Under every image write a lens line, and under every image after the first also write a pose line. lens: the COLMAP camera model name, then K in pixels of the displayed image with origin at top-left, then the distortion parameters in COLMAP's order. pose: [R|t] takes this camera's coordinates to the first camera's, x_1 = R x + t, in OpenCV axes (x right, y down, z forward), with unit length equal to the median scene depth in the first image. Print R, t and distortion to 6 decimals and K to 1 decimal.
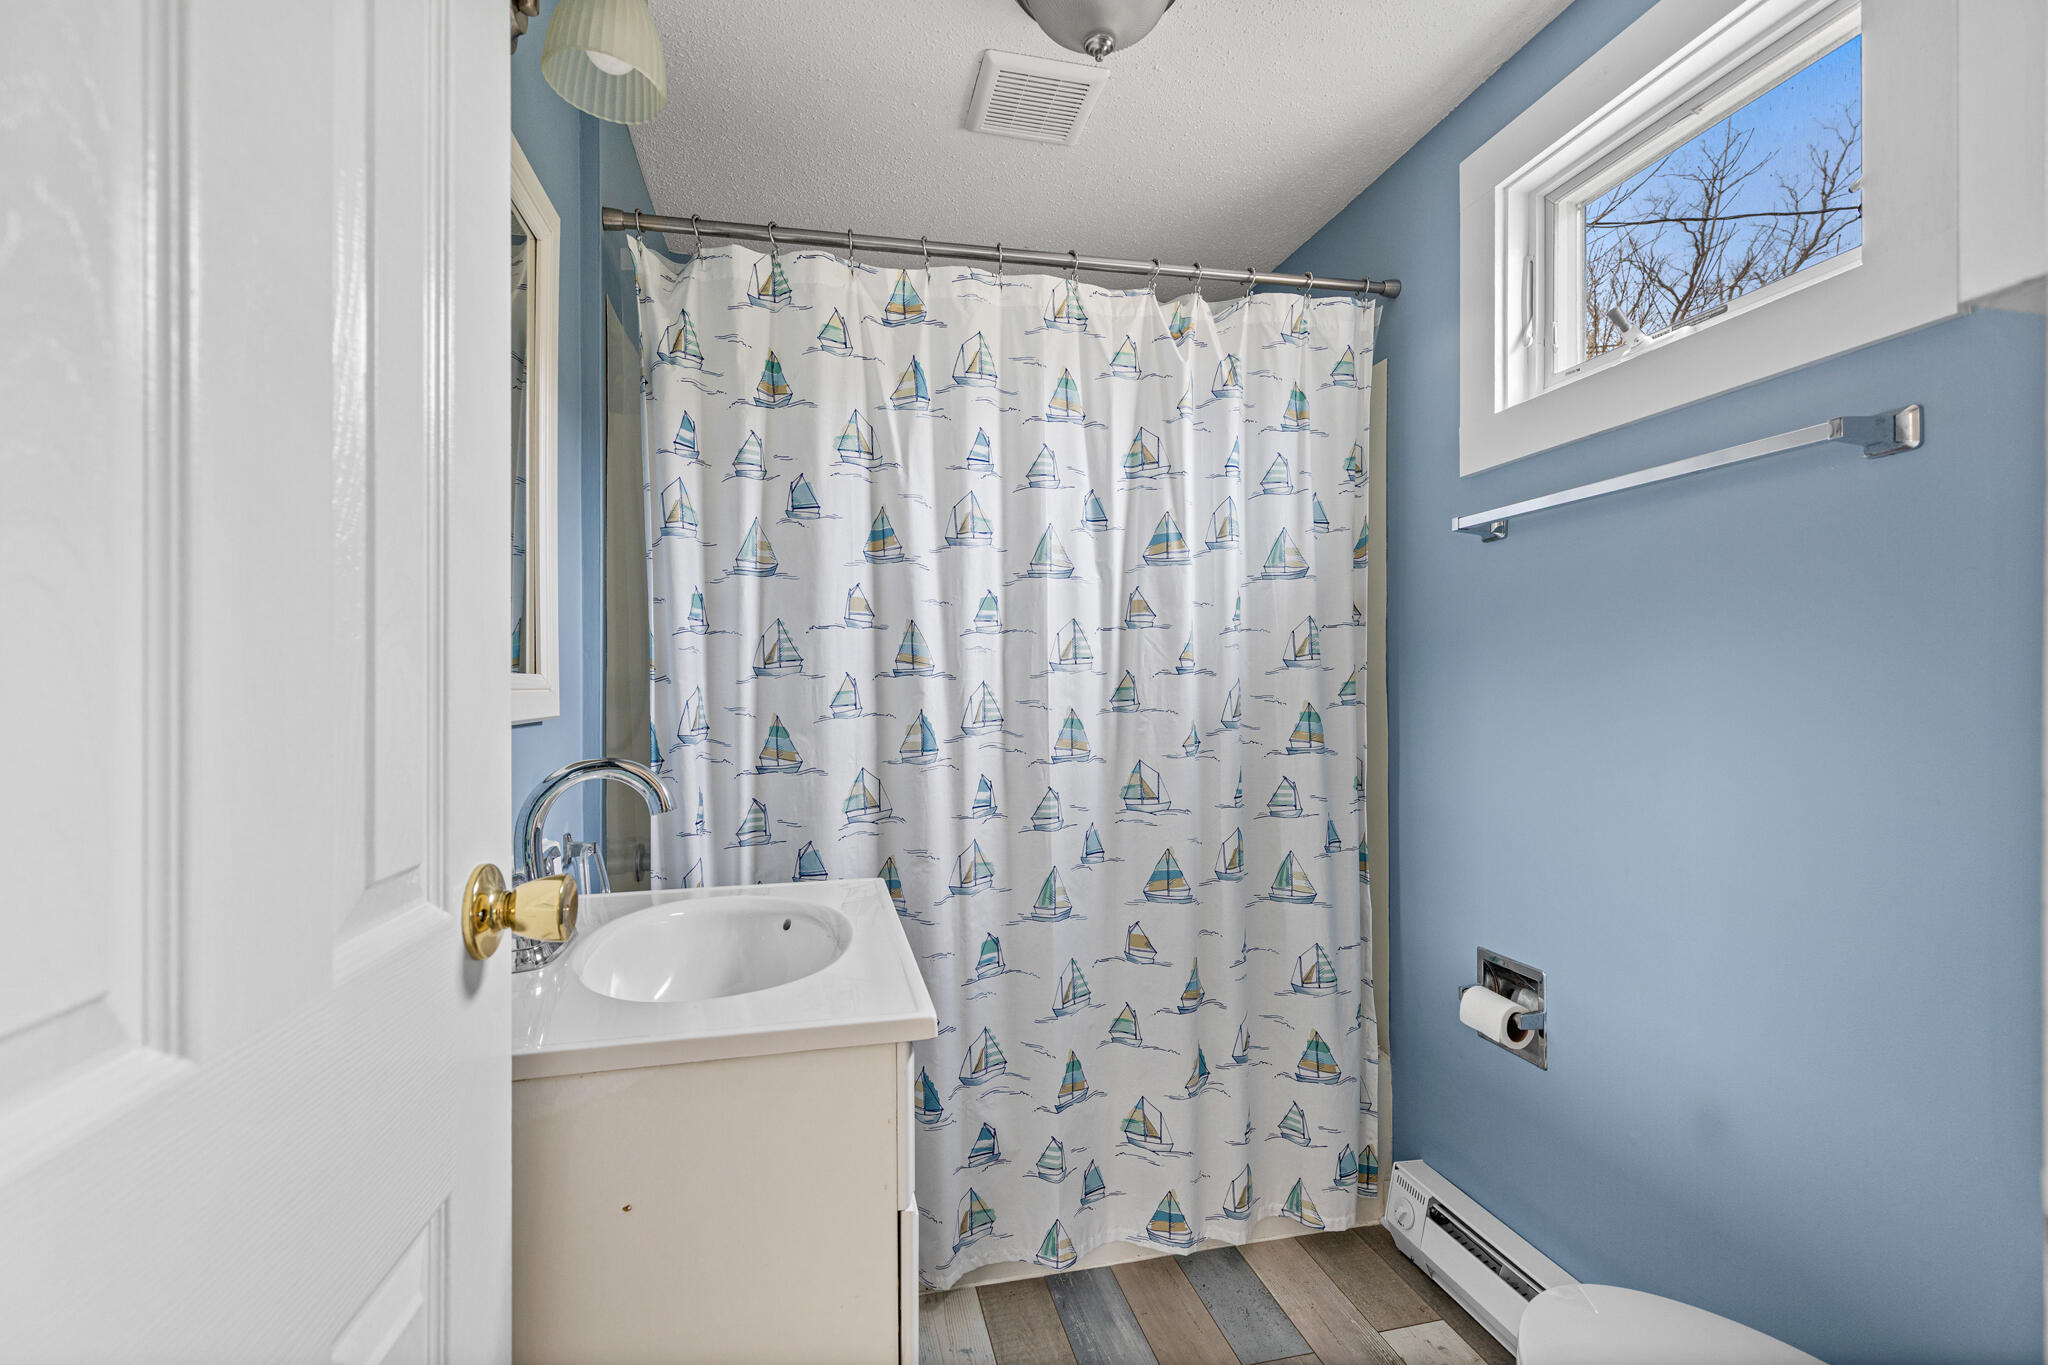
lens RADIAL K [[935.2, 0, 1029.5], [0, 935.2, 688.6], [0, 0, 1]] dist [0.006723, -0.000079]
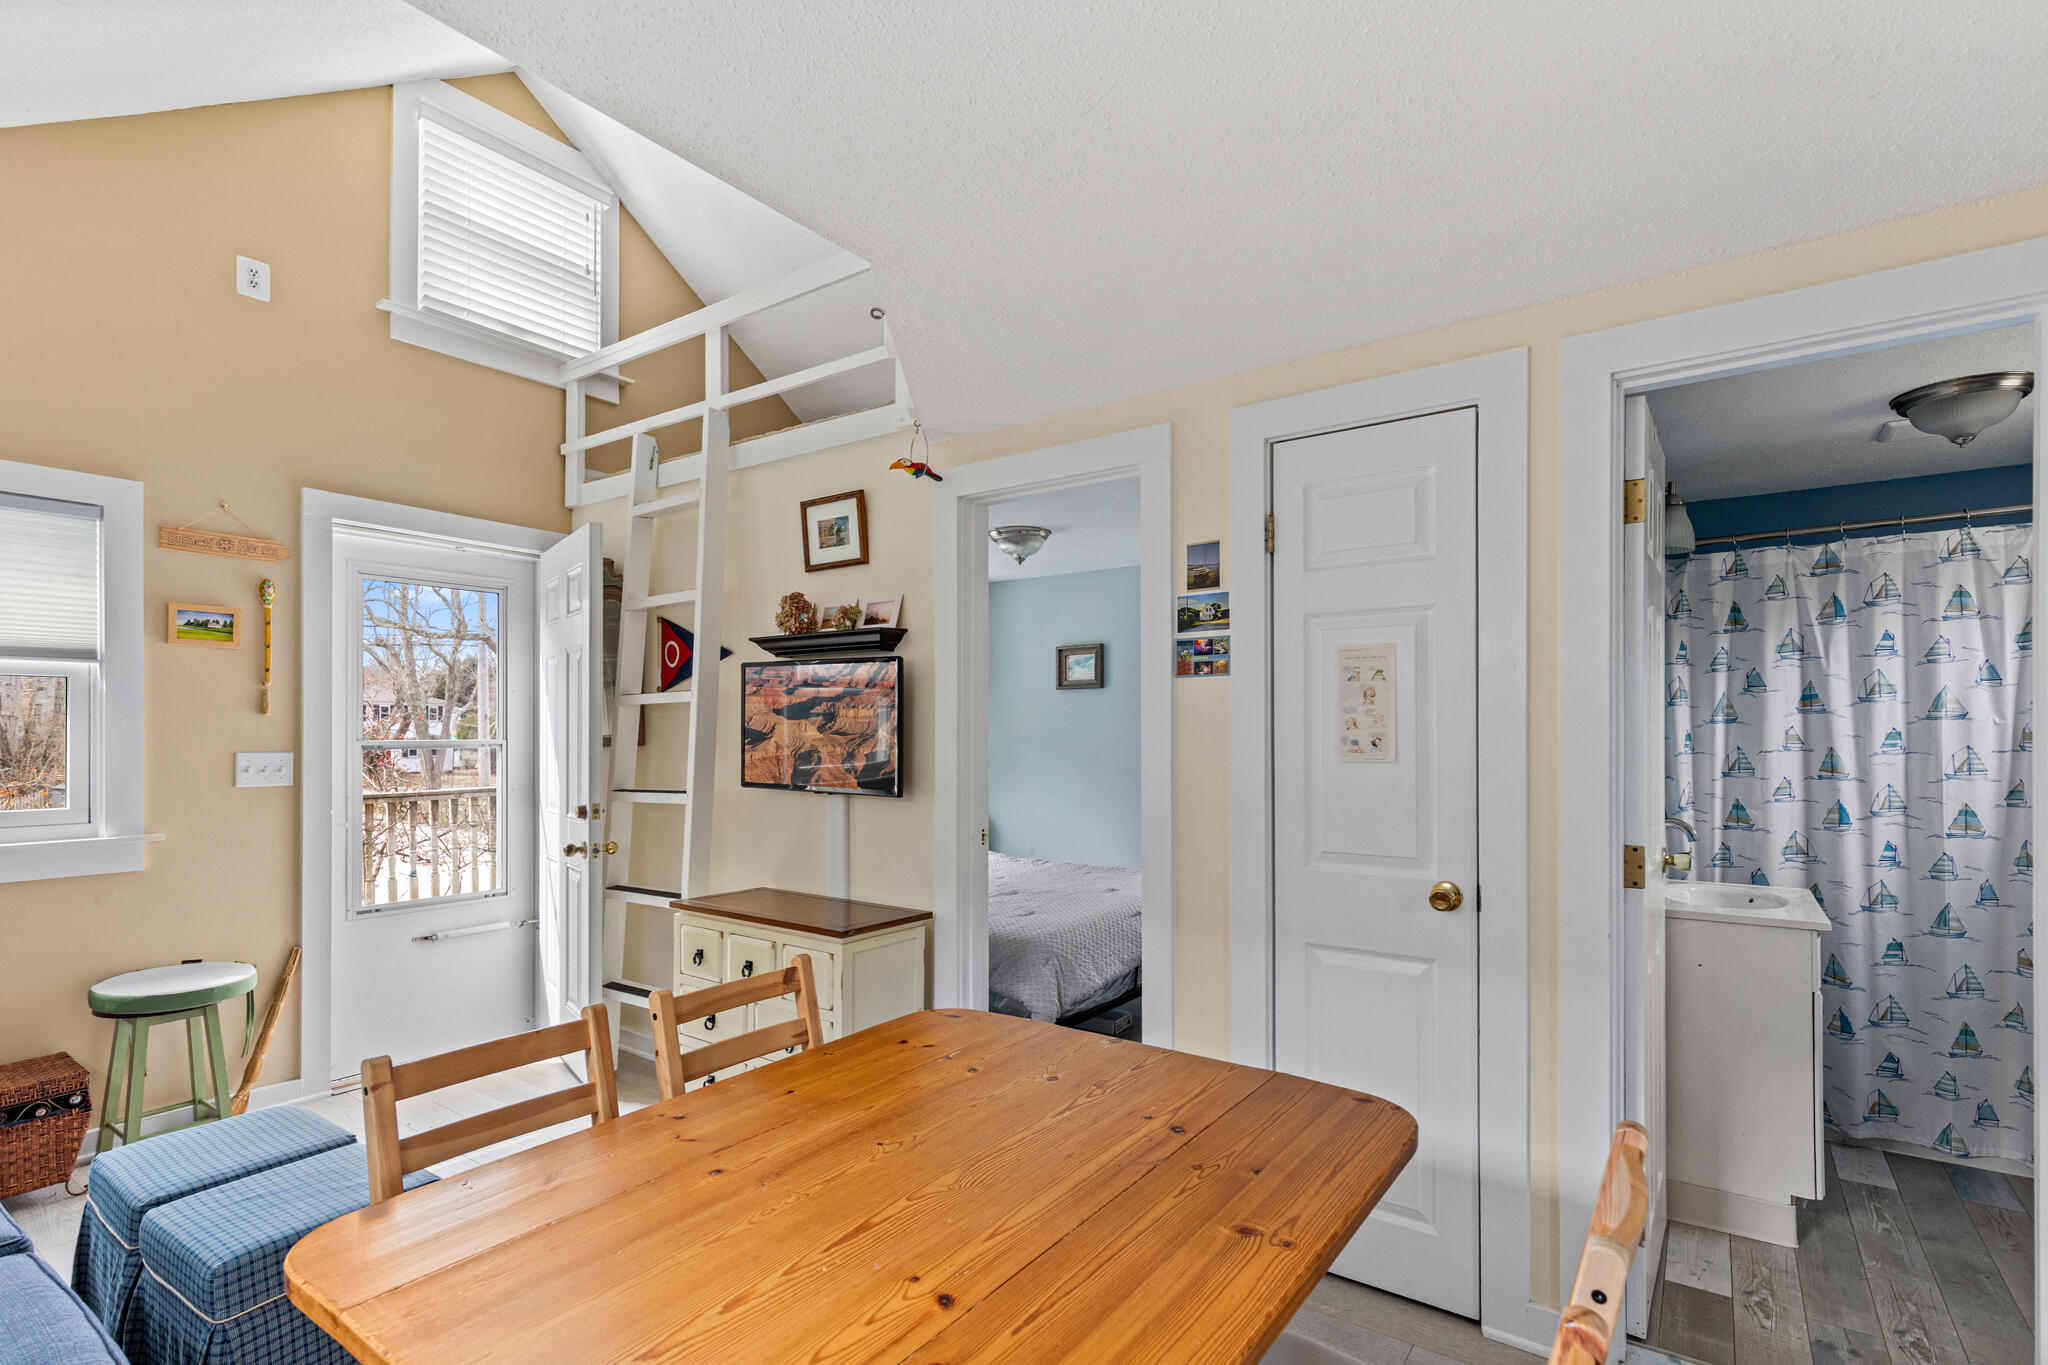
lens RADIAL K [[935.2, 0, 1063.1], [0, 935.2, 729.1], [0, 0, 1]] dist [0.006723, -0.000079]
pose [[0.670177, 0.000887, -0.742201, 0.206029], [0.002194, 0.999993, 0.003176, -0.113362], [0.742198, -0.003757, 0.670170, -1.189605]]
